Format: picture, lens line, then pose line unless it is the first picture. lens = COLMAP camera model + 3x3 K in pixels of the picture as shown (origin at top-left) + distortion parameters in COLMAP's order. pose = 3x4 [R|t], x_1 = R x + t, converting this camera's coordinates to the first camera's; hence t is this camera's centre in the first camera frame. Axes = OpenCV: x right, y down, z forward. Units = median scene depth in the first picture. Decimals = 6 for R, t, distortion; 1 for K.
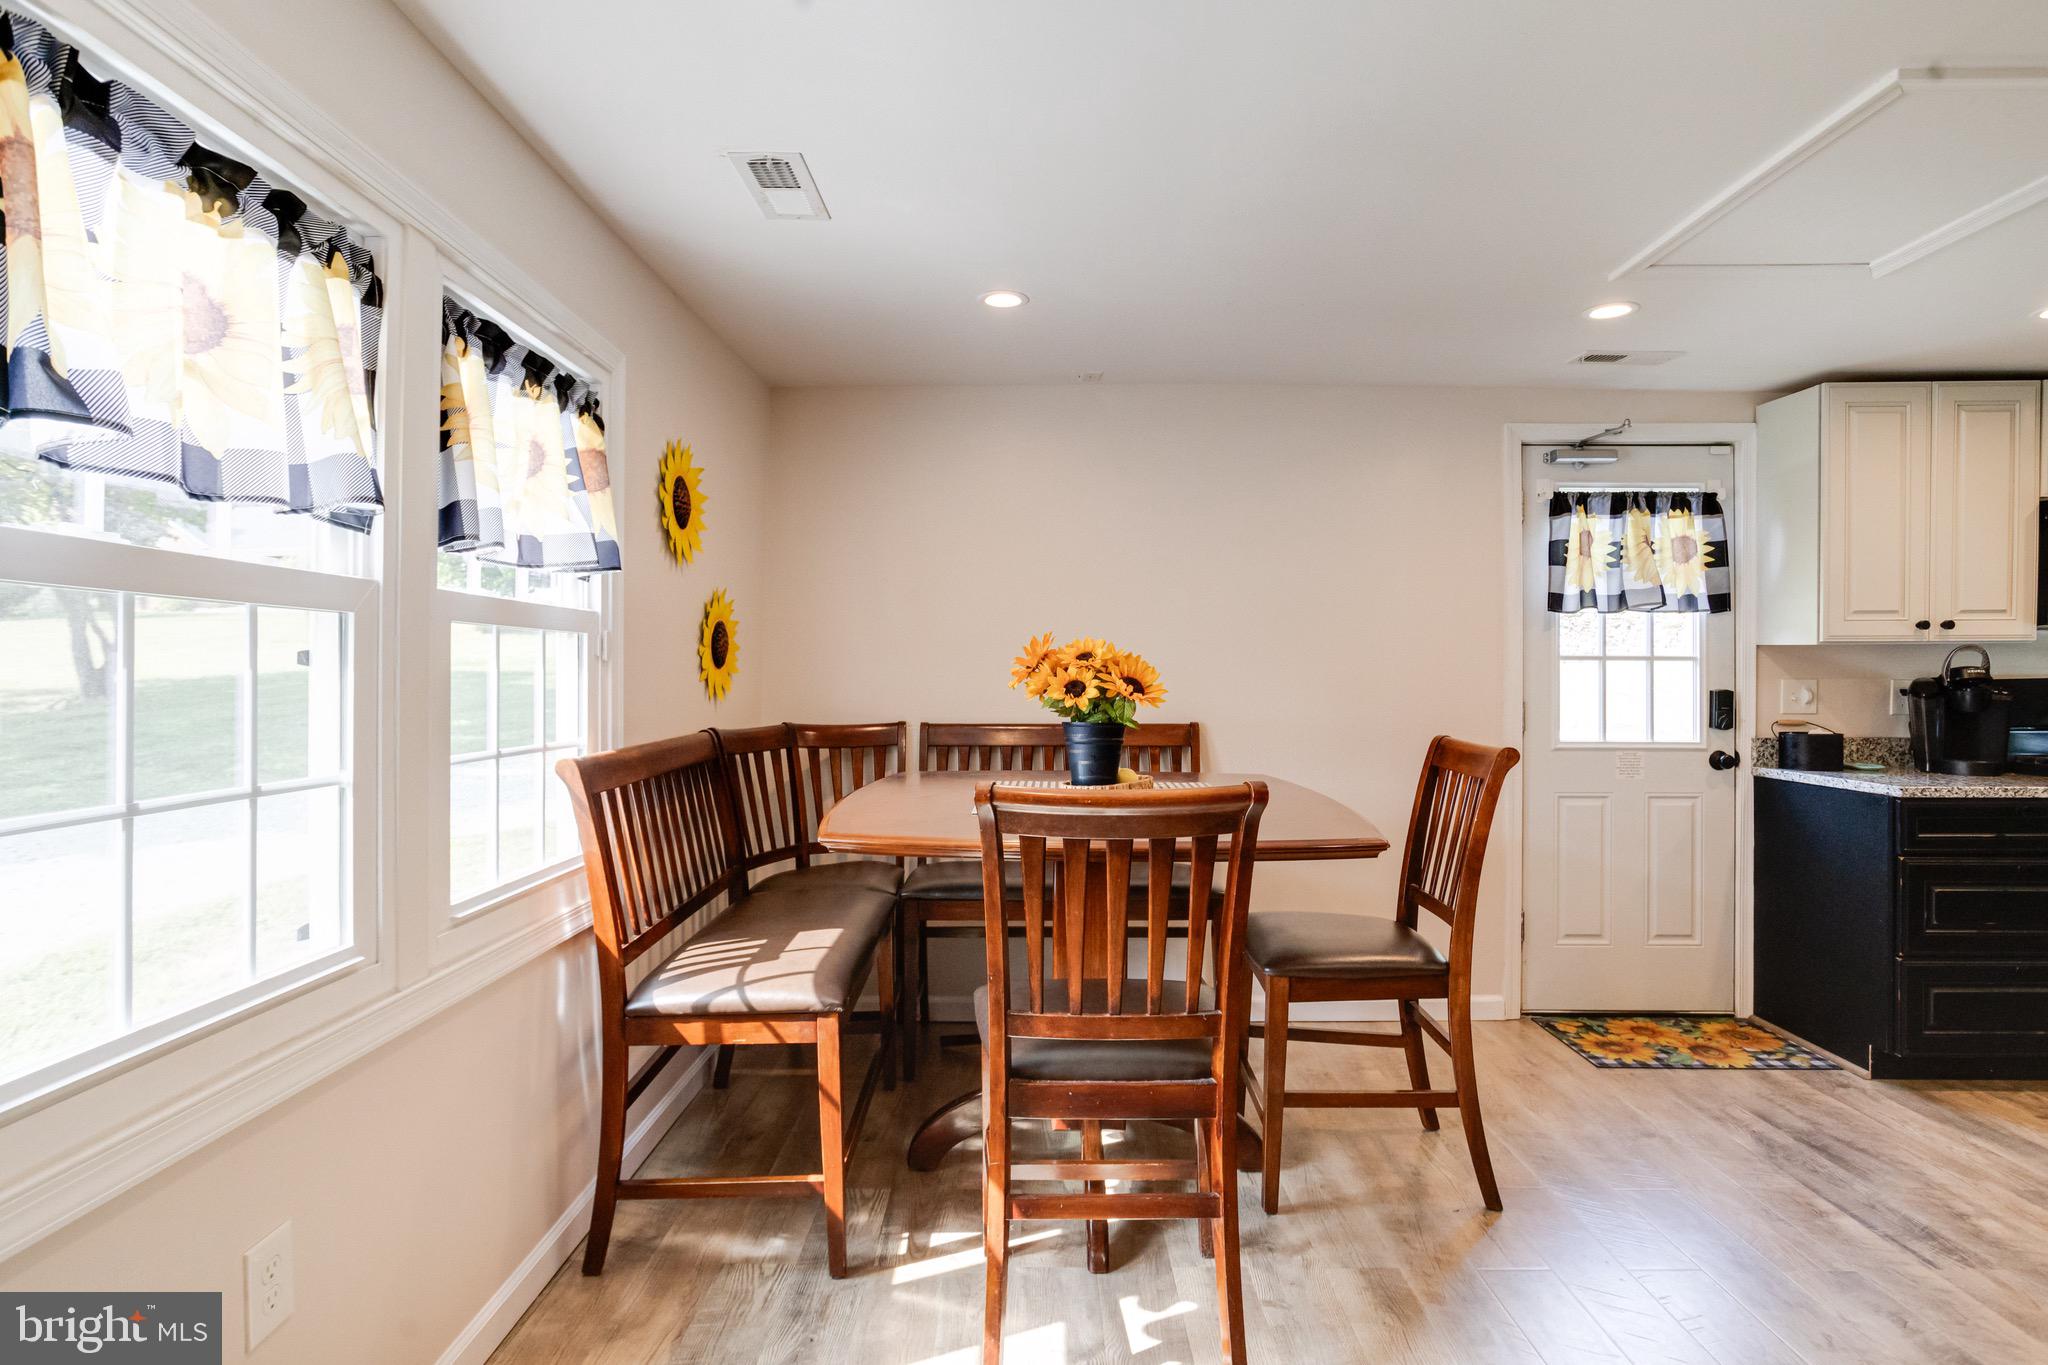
lens RADIAL K [[1034.3, 0, 1014.3], [0, 1034.3, 674.8], [0, 0, 1]] dist [-0.034622, 0.012105]
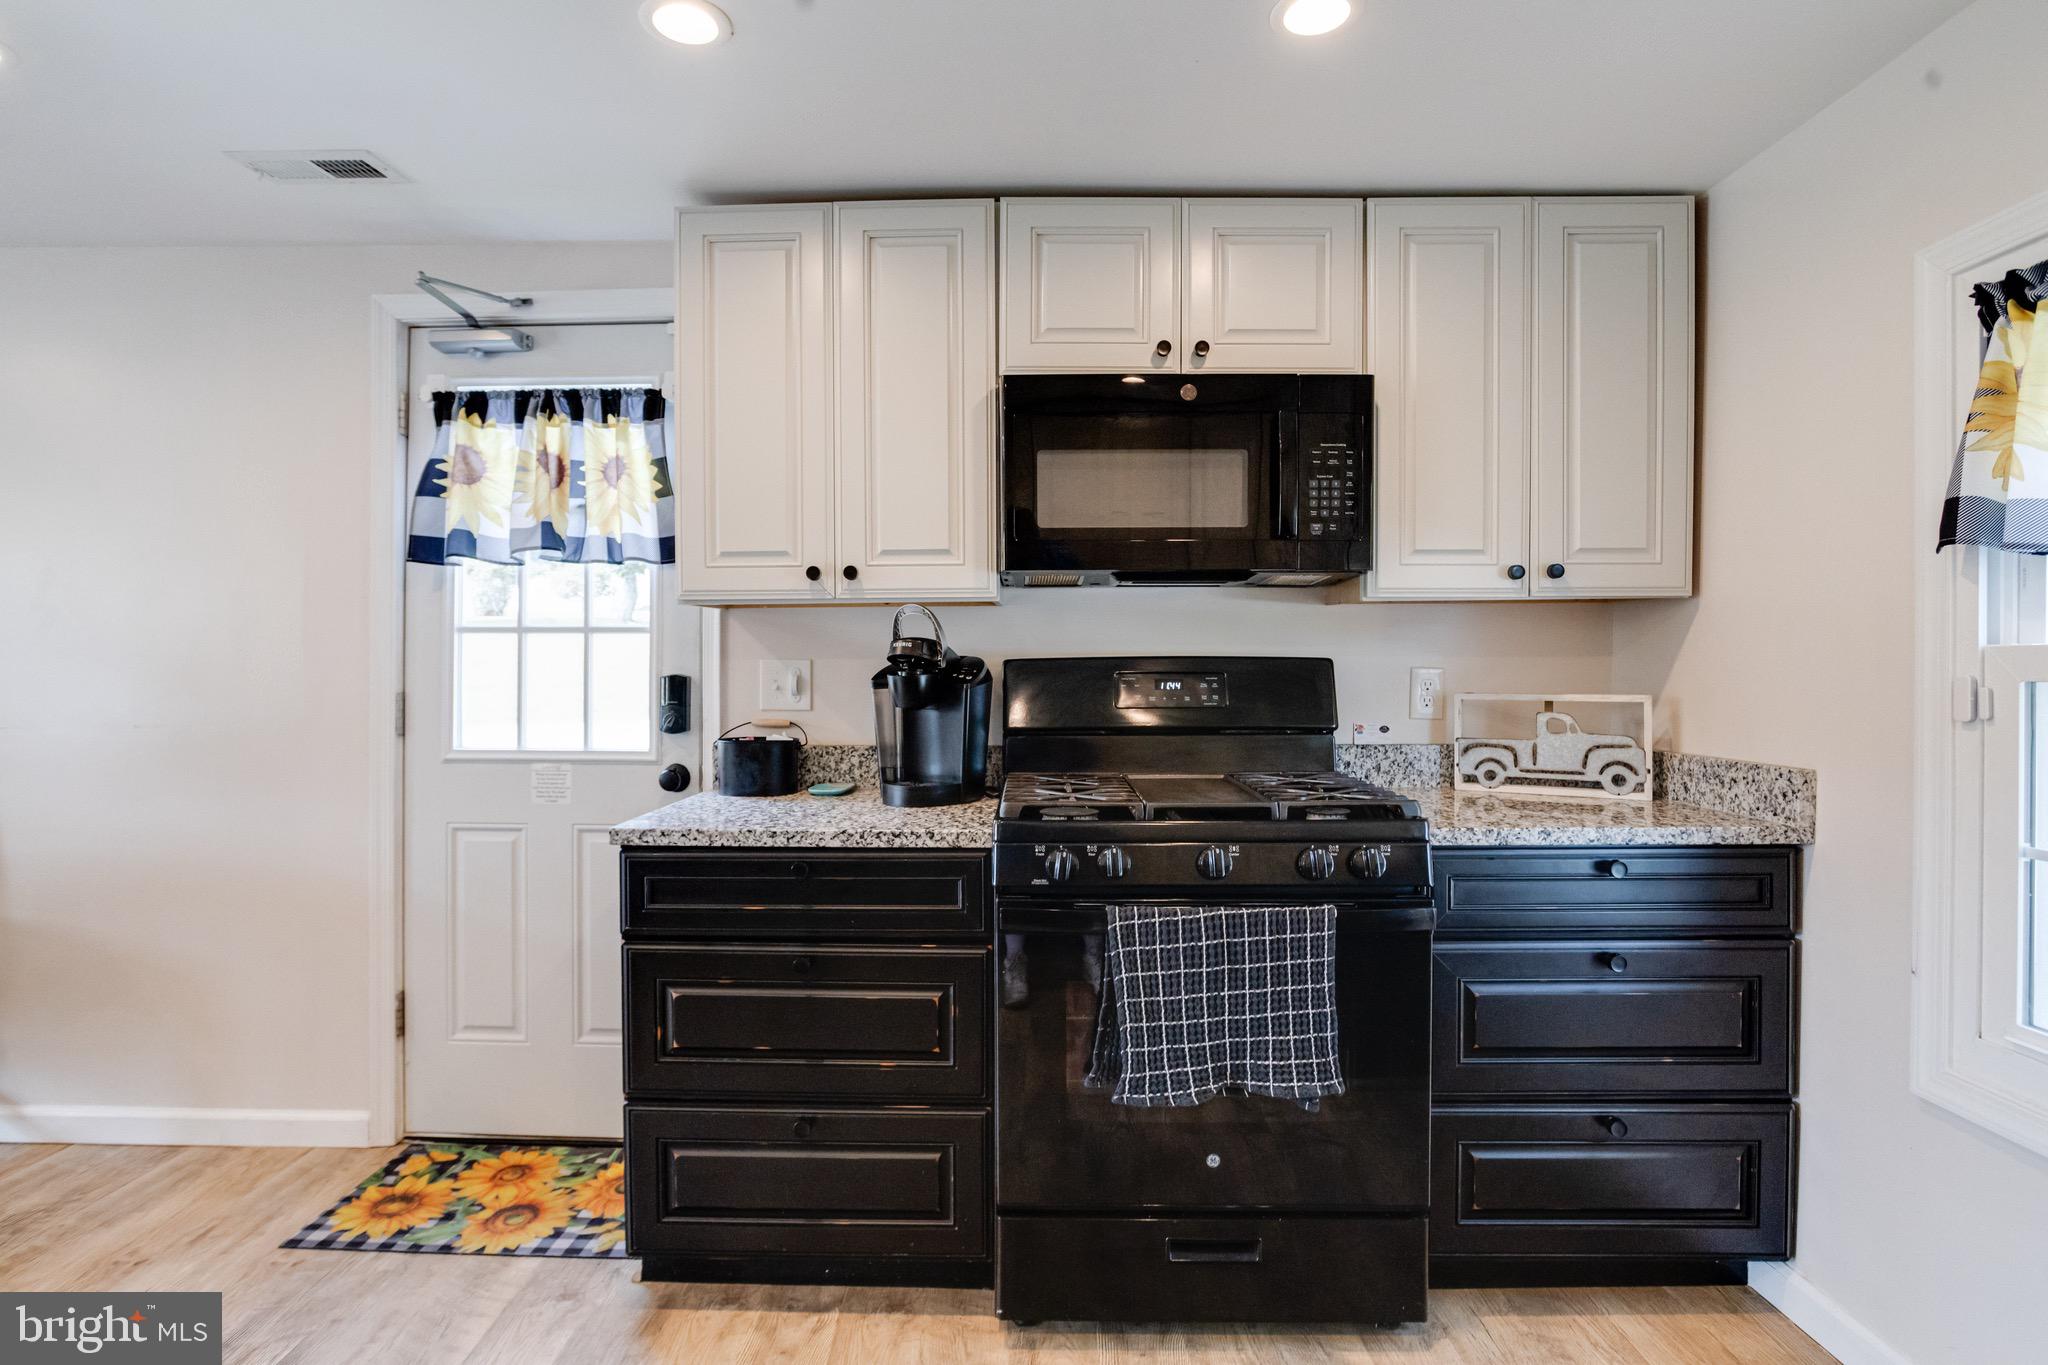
lens RADIAL K [[1034.3, 0, 1014.3], [0, 1034.3, 674.8], [0, 0, 1]] dist [-0.034622, 0.012105]
pose [[0.999943, -0.000617, 0.010675, 0.943159], [0.000586, 0.999996, 0.002839, 0.012903], [-0.010676, -0.002833, 0.999939, 0.311028]]
